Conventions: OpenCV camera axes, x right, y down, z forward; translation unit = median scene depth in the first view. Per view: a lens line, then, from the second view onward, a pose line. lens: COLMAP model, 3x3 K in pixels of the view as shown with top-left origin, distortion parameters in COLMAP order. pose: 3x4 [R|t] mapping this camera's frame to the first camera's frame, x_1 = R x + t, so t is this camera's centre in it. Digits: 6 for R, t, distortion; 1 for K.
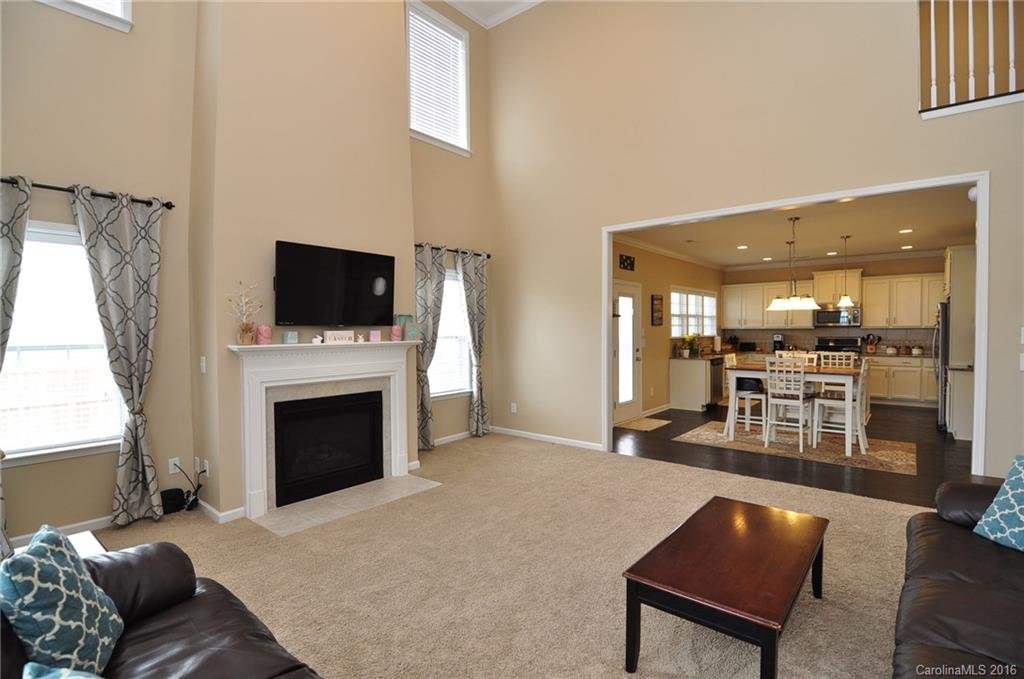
lens RADIAL K [[493.0, 0, 509.9], [0, 493.0, 339.3], [0, 0, 1]] dist [-0.001978, -0.010626]
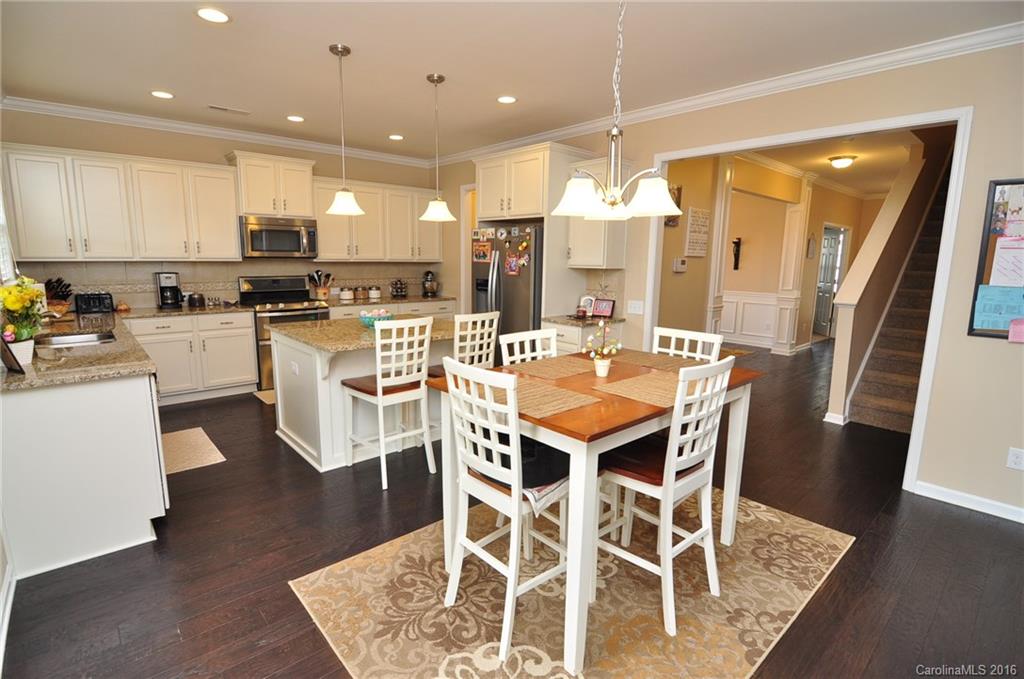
lens RADIAL K [[493.0, 0, 509.9], [0, 493.0, 339.3], [0, 0, 1]] dist [-0.001978, -0.010626]
pose [[0.151603, -0.151799, 0.976716, 0.131520], [0.012511, 0.988353, 0.151666, -0.016478], [-0.988362, -0.010774, 0.151737, 0.665261]]
